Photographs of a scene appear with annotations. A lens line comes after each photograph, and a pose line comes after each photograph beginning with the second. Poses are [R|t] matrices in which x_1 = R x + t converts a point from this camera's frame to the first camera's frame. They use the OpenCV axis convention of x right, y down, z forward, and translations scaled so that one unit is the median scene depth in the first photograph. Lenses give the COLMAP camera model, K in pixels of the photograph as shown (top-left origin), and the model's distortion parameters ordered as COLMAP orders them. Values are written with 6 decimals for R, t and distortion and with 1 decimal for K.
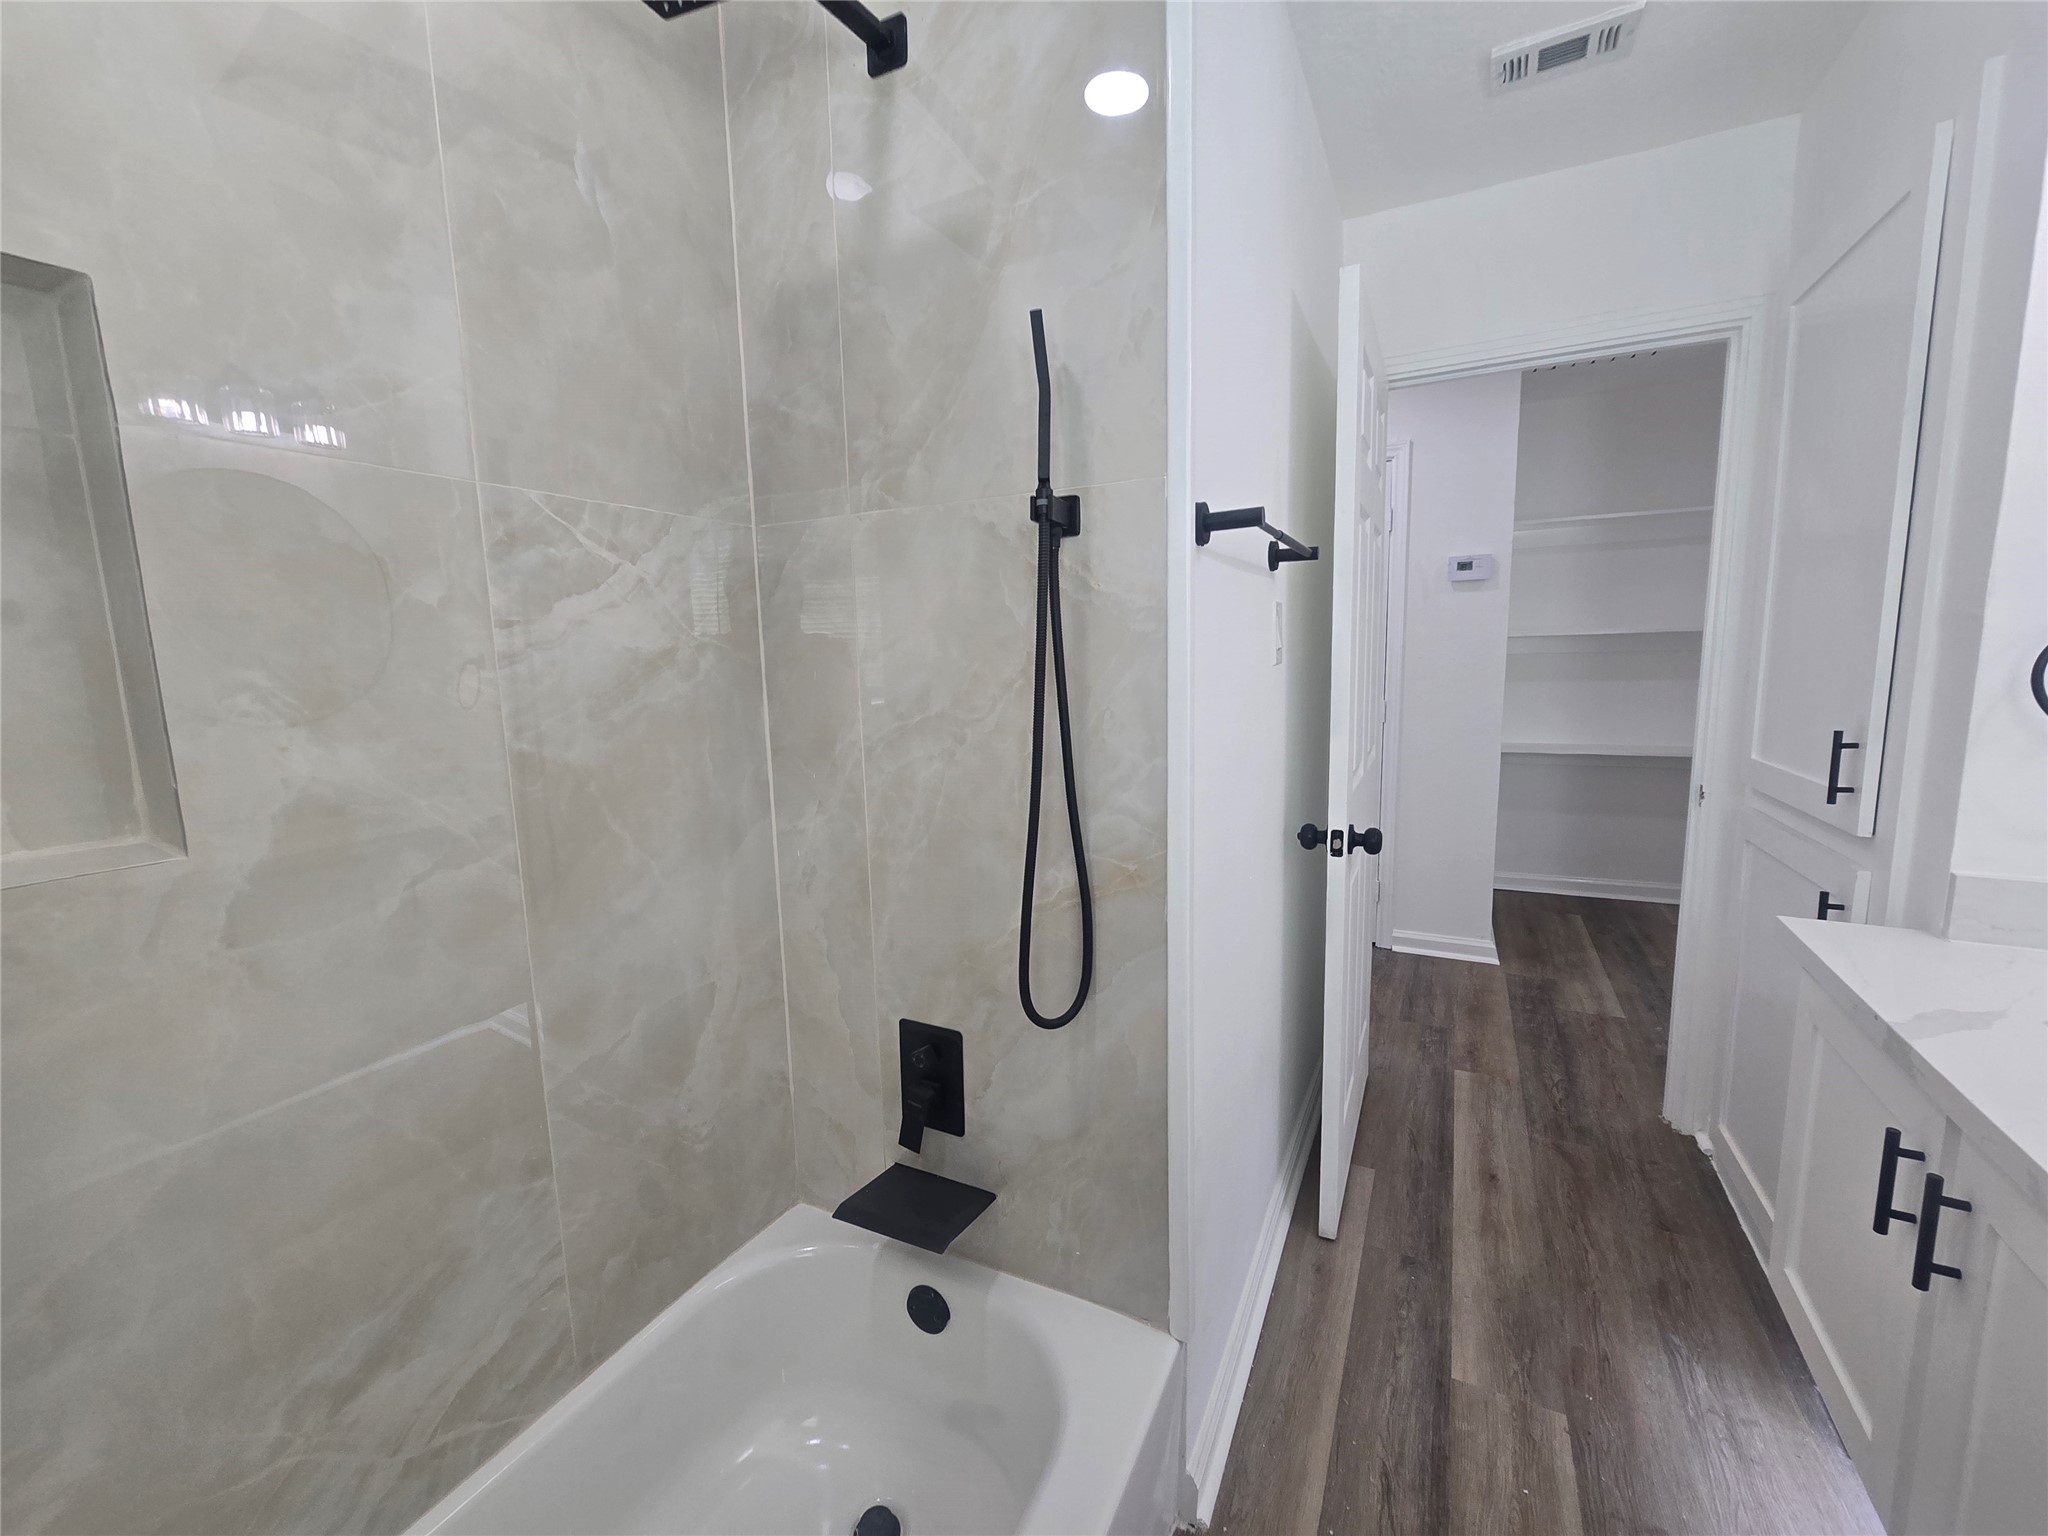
lens RADIAL K [[839.7, 0, 1042.1], [0, 839.7, 775.2], [0, 0, 1]] dist [-0.003562, 0.000553]
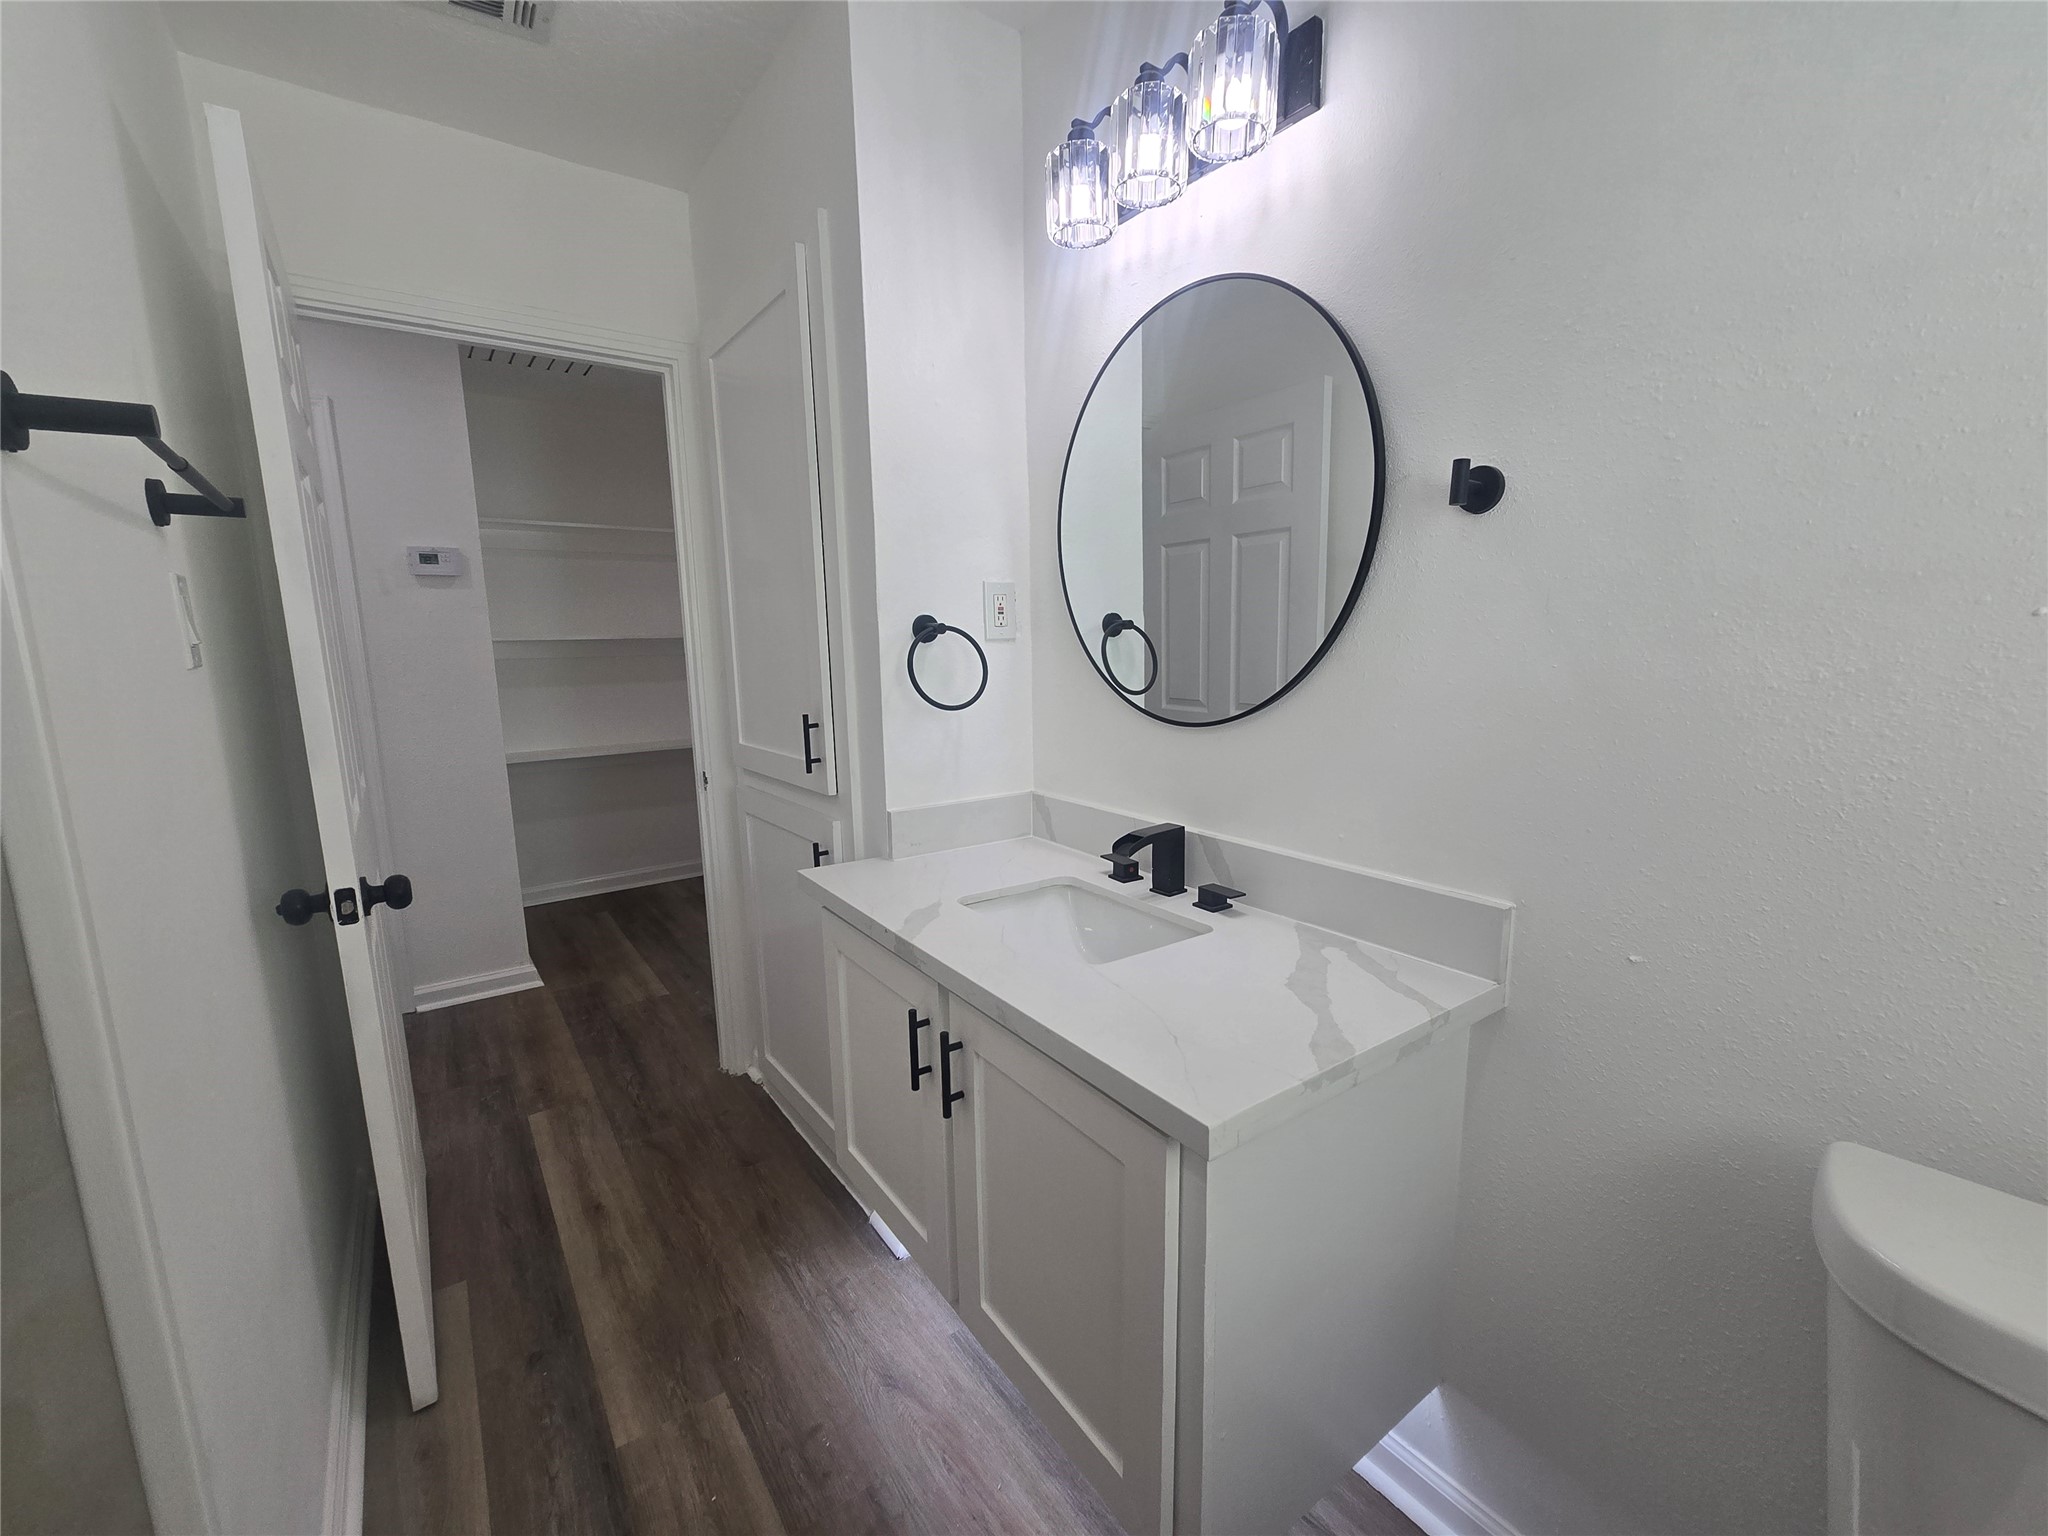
lens RADIAL K [[839.7, 0, 1018.5], [0, 839.7, 778.4], [0, 0, 1]] dist [-0.003562, 0.000553]
pose [[0.469090, -0.127768, 0.873859, -0.005626], [0.134097, 0.988311, 0.072518, -0.004933], [-0.872910, 0.083164, 0.480741, 0.094524]]
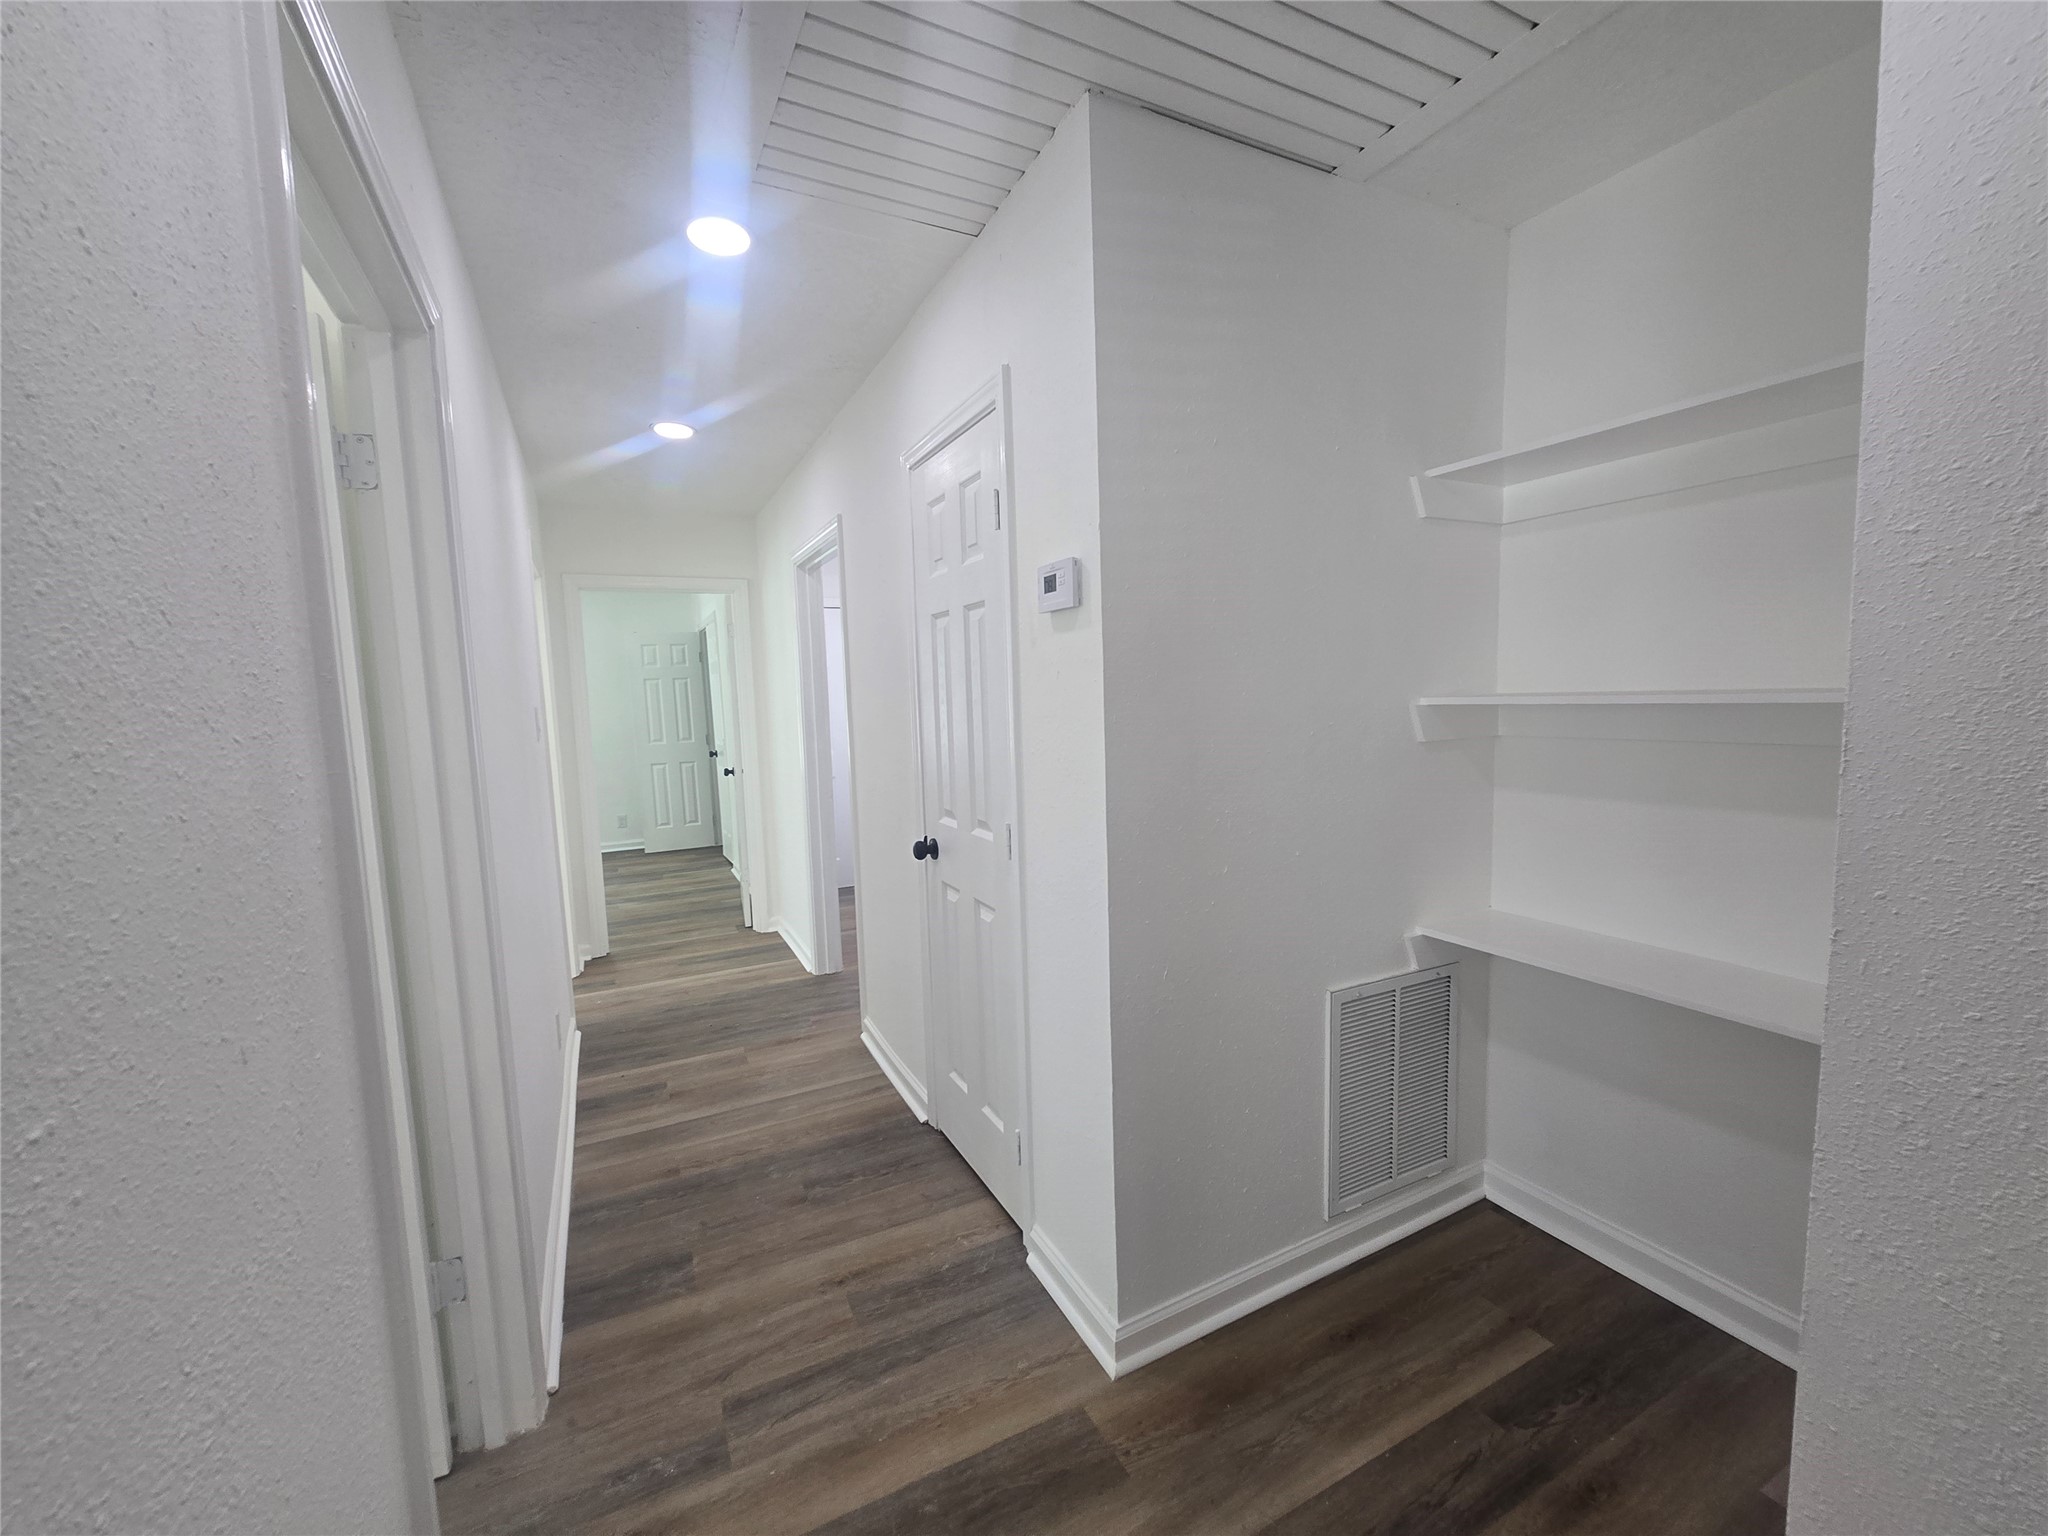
lens RADIAL K [[839.7, 0, 1033.1], [0, 839.7, 768.2], [0, 0, 1]] dist [-0.003562, 0.000553]
pose [[0.798845, 0.052289, -0.599260, 1.358256], [-0.072868, 0.997290, -0.010117, -0.214710], [0.597108, 0.051749, 0.800490, 0.968154]]
